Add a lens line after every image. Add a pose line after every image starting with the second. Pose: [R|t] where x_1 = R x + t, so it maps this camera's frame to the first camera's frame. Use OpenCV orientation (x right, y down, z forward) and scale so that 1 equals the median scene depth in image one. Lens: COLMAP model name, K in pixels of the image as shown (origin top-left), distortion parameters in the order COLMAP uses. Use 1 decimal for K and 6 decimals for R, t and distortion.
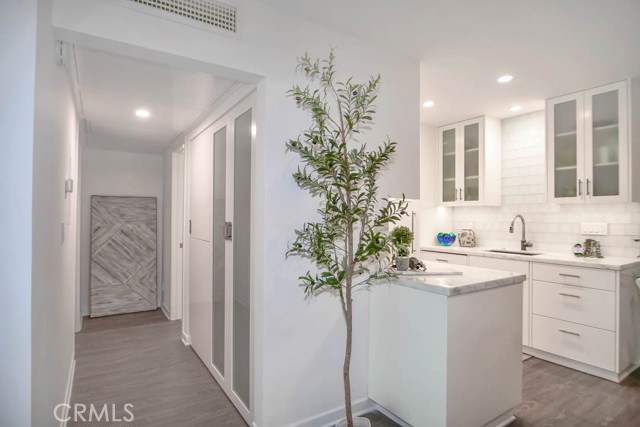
lens RADIAL K [[340.5, 0, 315.6], [0, 340.5, 212.4], [0, 0, 1]] dist [-0.024588, 0.004404]
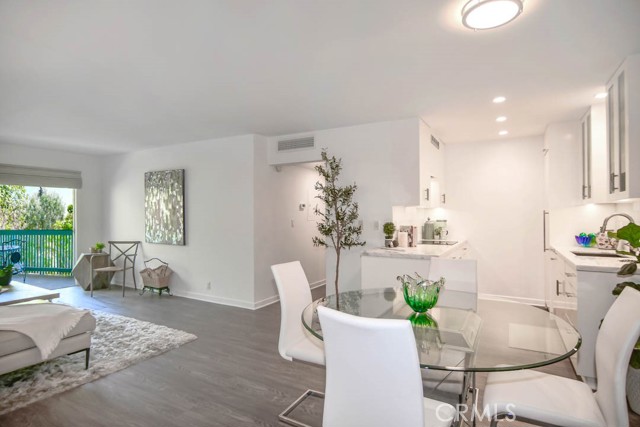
lens RADIAL K [[340.5, 0, 316.0], [0, 340.5, 213.2], [0, 0, 1]] dist [-0.024588, 0.004404]
pose [[0.459209, -0.016055, -0.888183, 0.938612], [0.015714, 0.999827, -0.009949, 0.003570], [0.888189, -0.009388, 0.459382, -0.084284]]
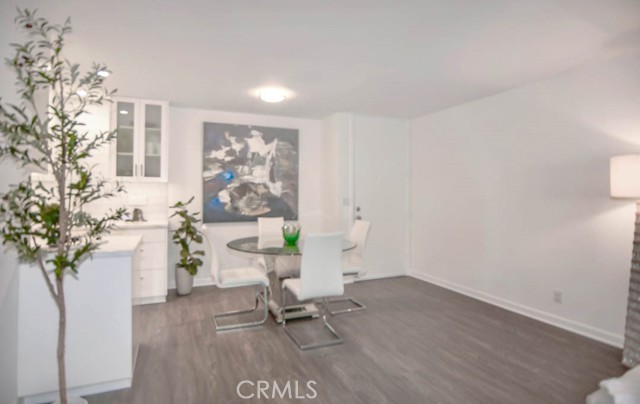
lens RADIAL K [[340.4, 0, 314.4], [0, 340.4, 189.0], [0, 0, 1]] dist [-0.021589, 0.003417]
pose [[0.166857, 0.004134, 0.985973, -0.324755], [-0.013900, 0.999902, -0.001840, -0.004412], [-0.985883, -0.013398, 0.166898, 0.057796]]
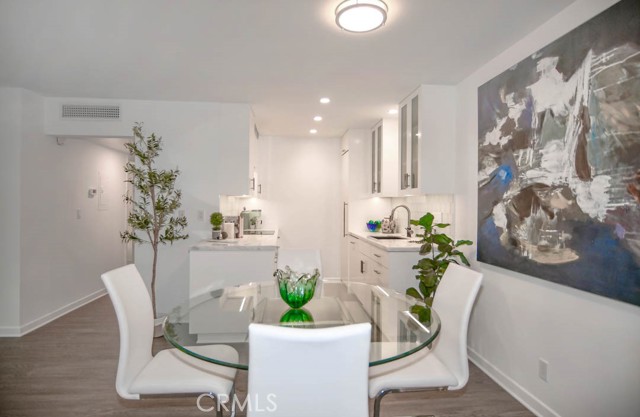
lens RADIAL K [[343.3, 0, 315.5], [0, 343.3, 201.7], [0, 0, 1]] dist [-0.025259, 0.004432]
pose [[0.886463, -0.006453, -0.462754, 0.815061], [0.005703, 0.999979, -0.003018, -0.001360], [0.462764, 0.000037, 0.886482, -0.134884]]
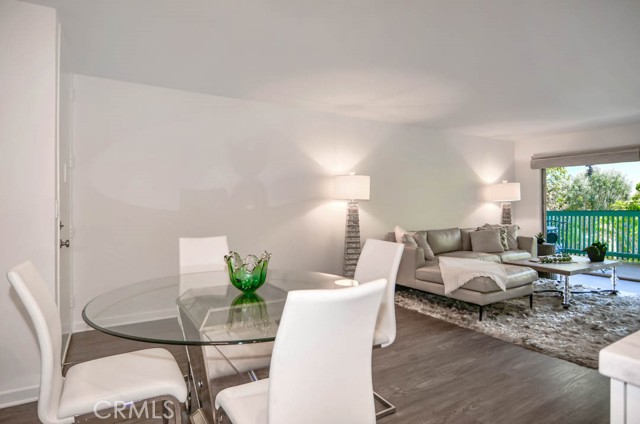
lens RADIAL K [[356.4, 0, 302.7], [0, 356.4, 209.3], [0, 0, 1]] dist [-0.022351, 0.001419]
pose [[-0.998728, -0.003950, 0.050262, 0.482175], [-0.004244, 0.999974, -0.005751, 0.037635], [-0.050238, -0.005957, -0.998720, 0.724875]]
